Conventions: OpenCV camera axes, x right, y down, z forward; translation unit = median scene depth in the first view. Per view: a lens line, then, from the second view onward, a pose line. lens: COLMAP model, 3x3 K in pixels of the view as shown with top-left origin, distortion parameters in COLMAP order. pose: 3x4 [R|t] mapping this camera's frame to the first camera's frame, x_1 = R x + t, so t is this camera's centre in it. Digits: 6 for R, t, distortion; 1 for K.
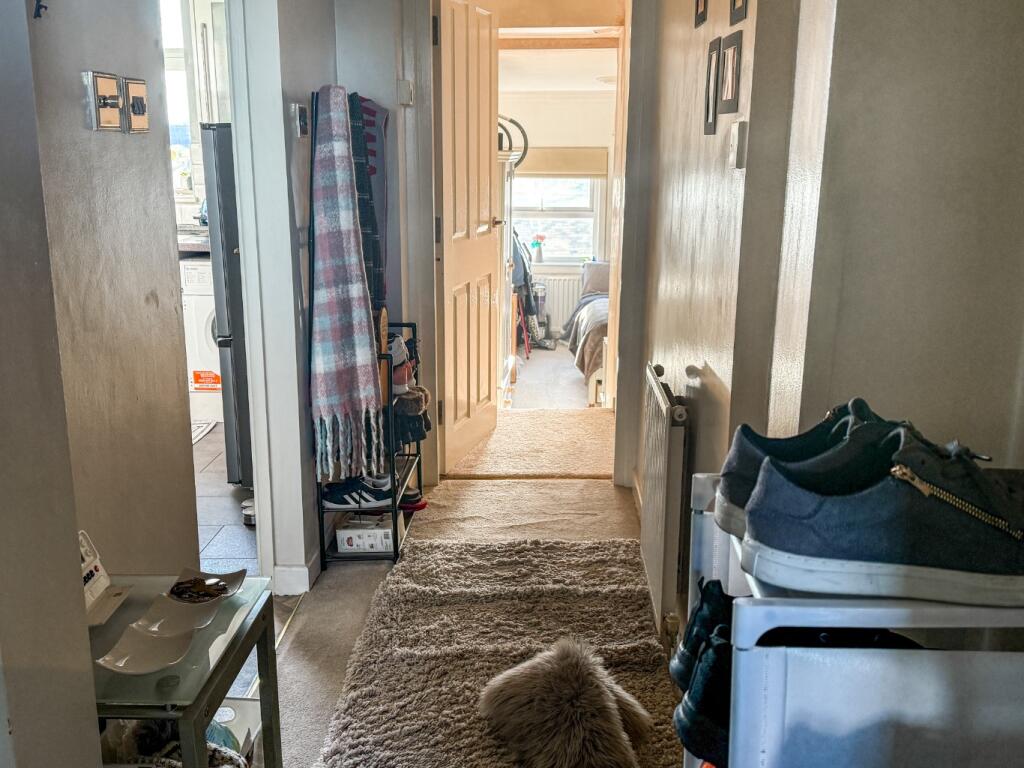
lens RADIAL K [[1008.5, 0, 510.8], [0, 1008.5, 385.3], [0, 0, 1]] dist [0.000105, 0.000000]
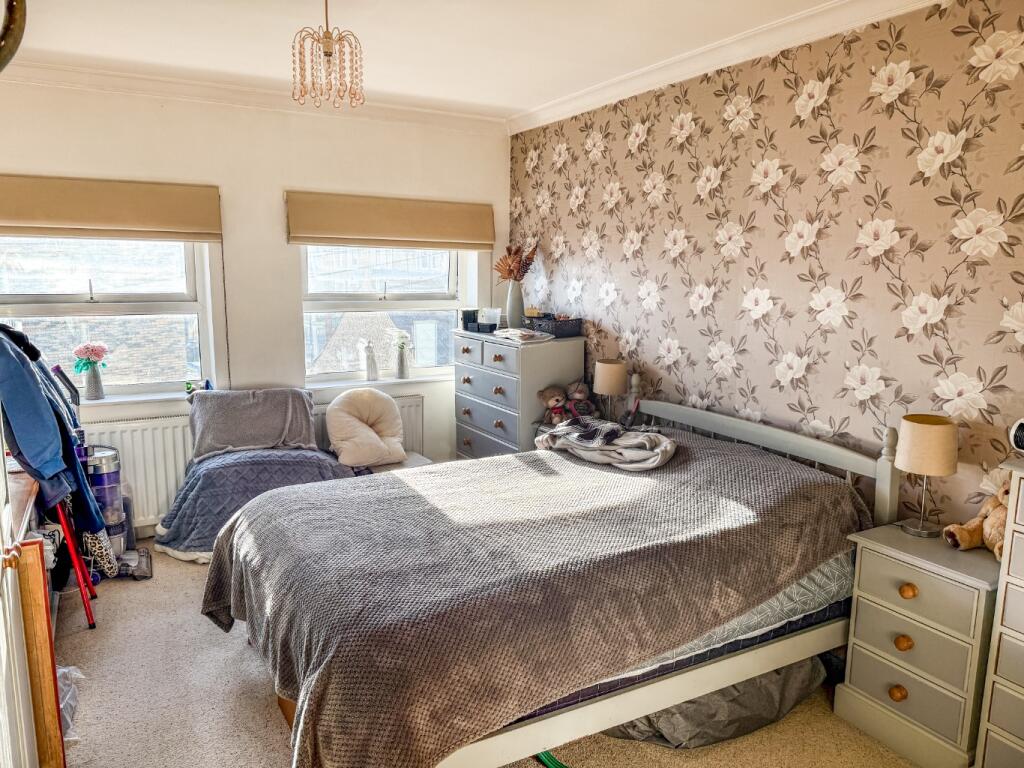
lens RADIAL K [[760.2, 0, 516.0], [0, 760.2, 392.7], [0, 0, 1]] dist [0.053995, -0.018637]
pose [[0.857736, -0.082711, 0.507394, 0.012310], [0.115008, 0.992830, -0.032575, -0.088147], [-0.501062, 0.086295, 0.861098, 0.550219]]
